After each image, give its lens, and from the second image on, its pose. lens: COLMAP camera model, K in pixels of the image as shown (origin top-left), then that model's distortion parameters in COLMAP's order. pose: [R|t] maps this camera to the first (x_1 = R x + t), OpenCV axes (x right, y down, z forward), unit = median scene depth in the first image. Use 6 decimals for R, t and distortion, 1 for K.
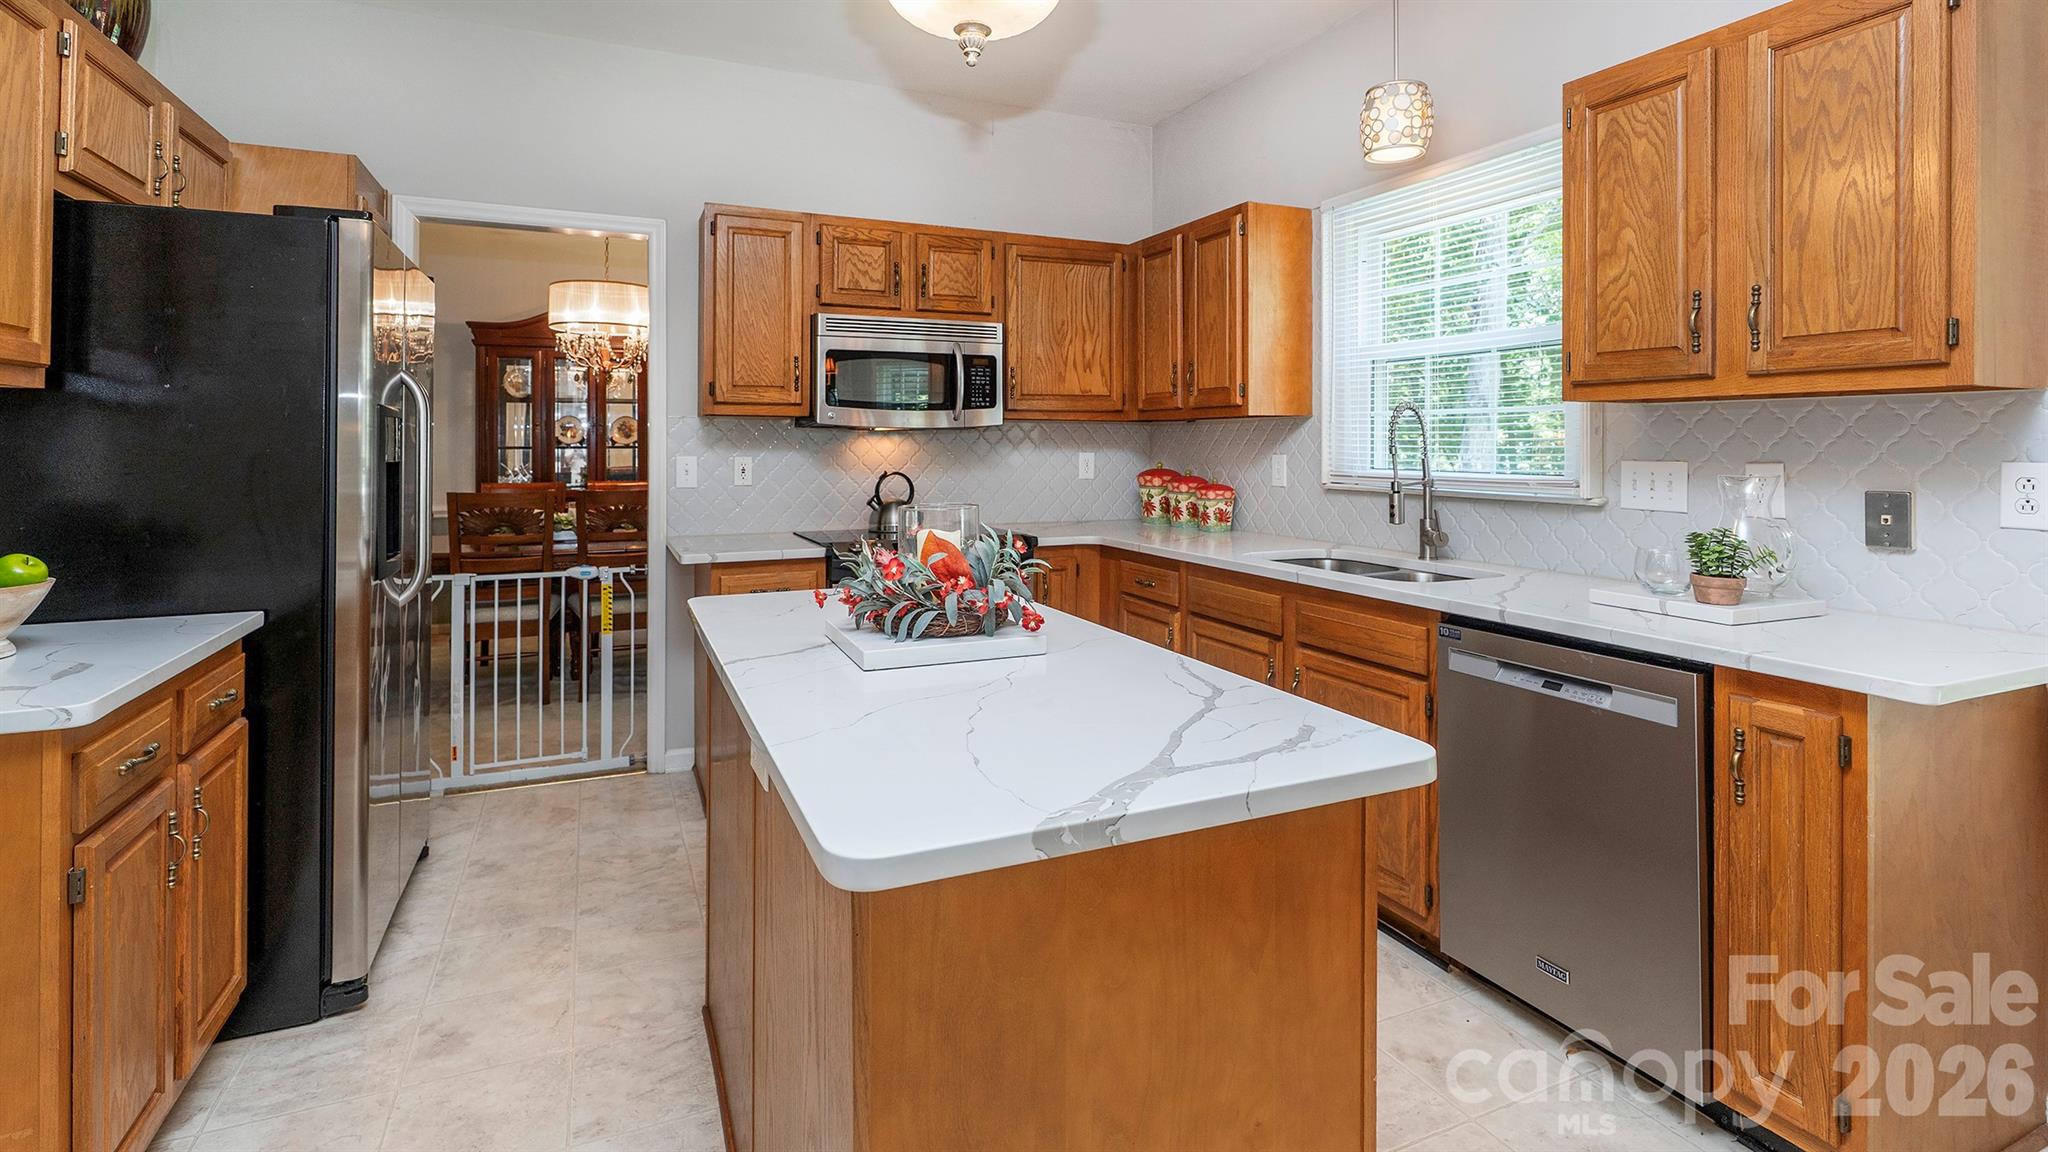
lens RADIAL K [[986.6, 0, 1031.1], [0, 986.6, 473.0], [0, 0, 1]] dist [0.000930, -0.000257]
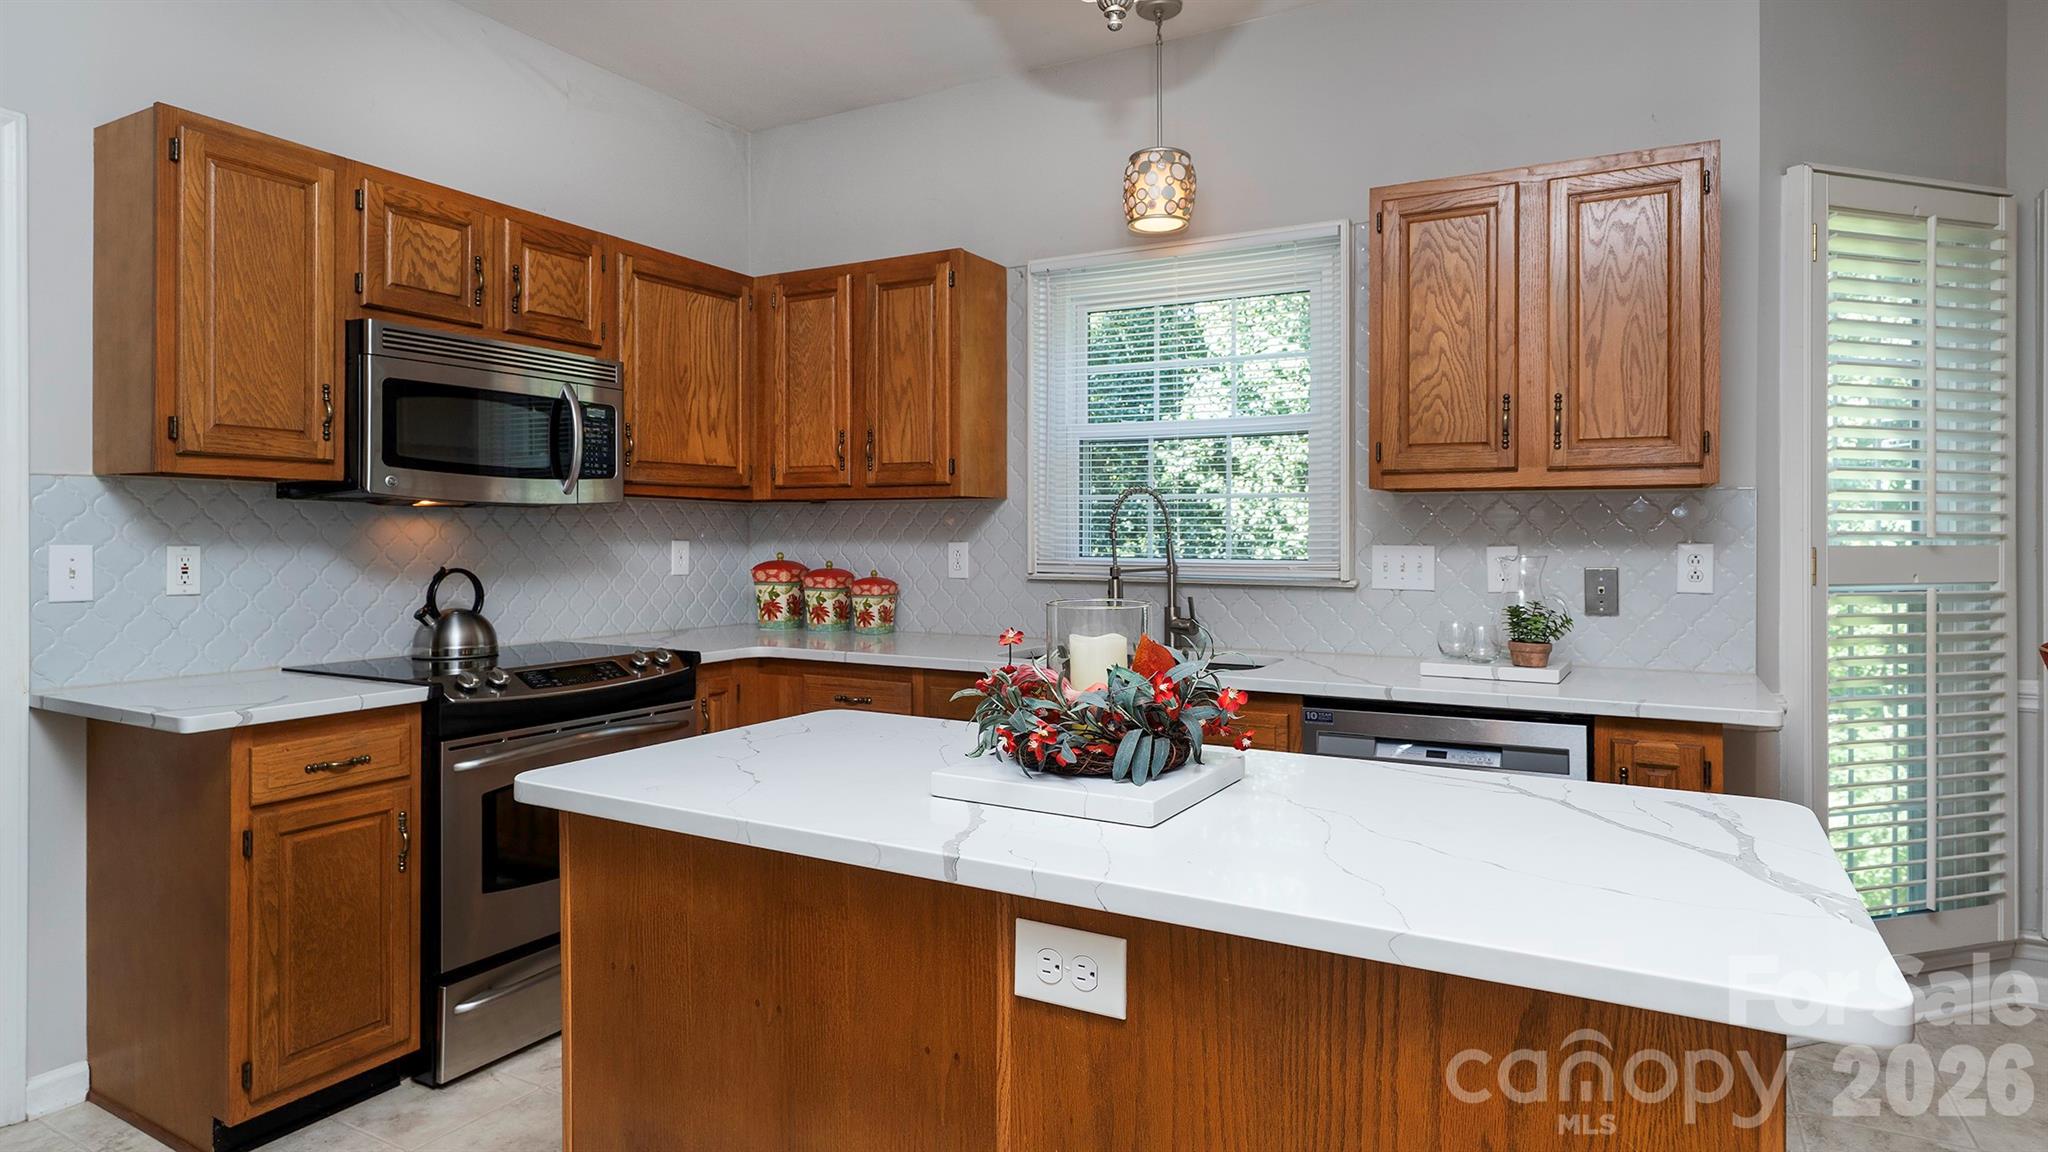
lens RADIAL K [[1127.5, 0, 1024.0], [0, 1127.5, 576.0], [0, 0, 1]] dist [0.000882, 0.000664]
pose [[0.796807, -0.018817, 0.603941, -0.318615], [0.015182, 0.999823, 0.011121, 0.001404], [-0.604043, 0.000307, 0.796952, 0.168654]]
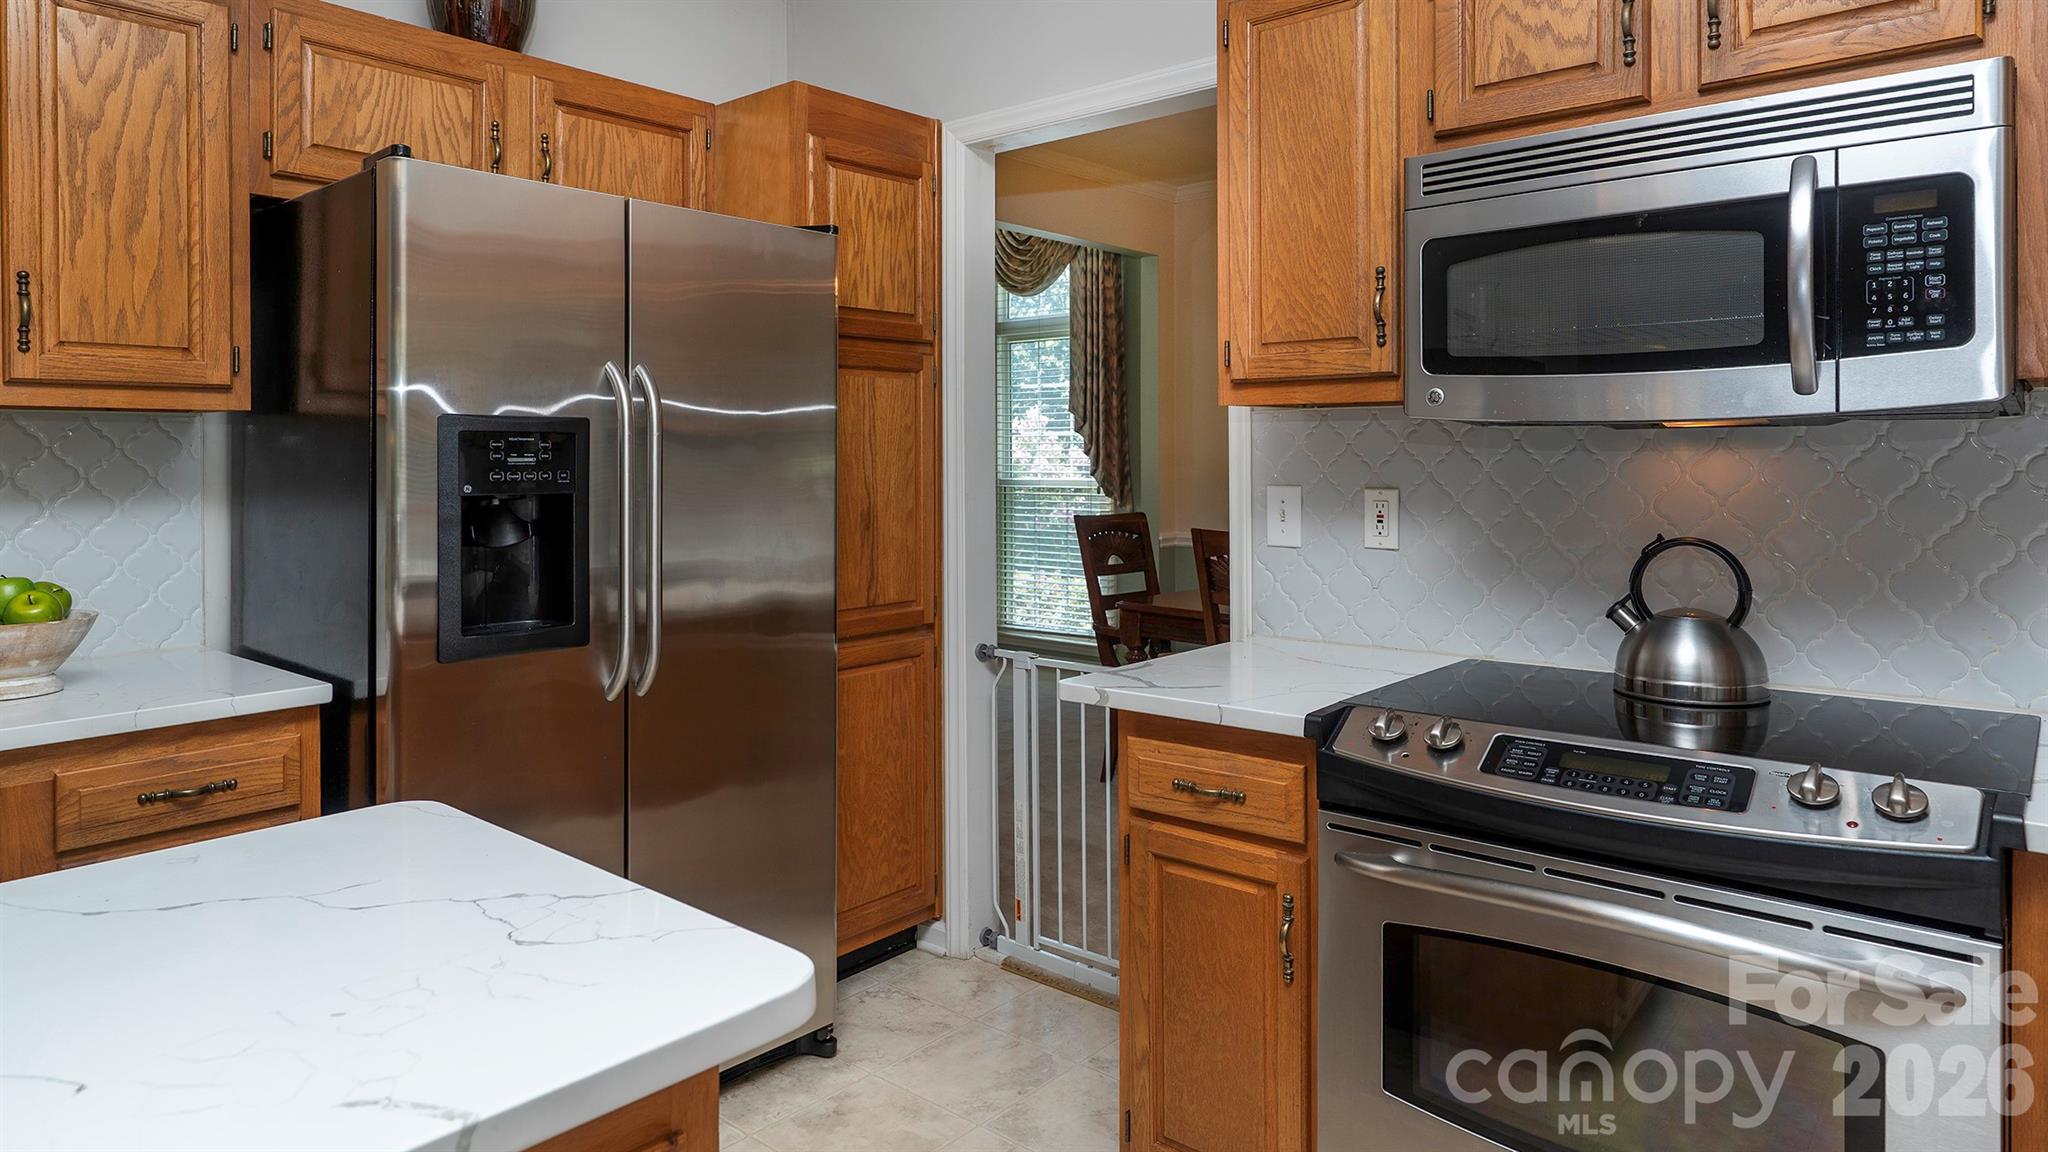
lens RADIAL K [[1192.5, 0, 1029.0], [0, 1192.5, 475.1], [0, 0, 1]] dist [-0.022630, -0.000305]
pose [[0.439460, 0.006618, -0.898238, 0.170244], [-0.022679, 0.999736, -0.003729, -0.019278], [0.897976, 0.022010, 0.439494, 0.626746]]
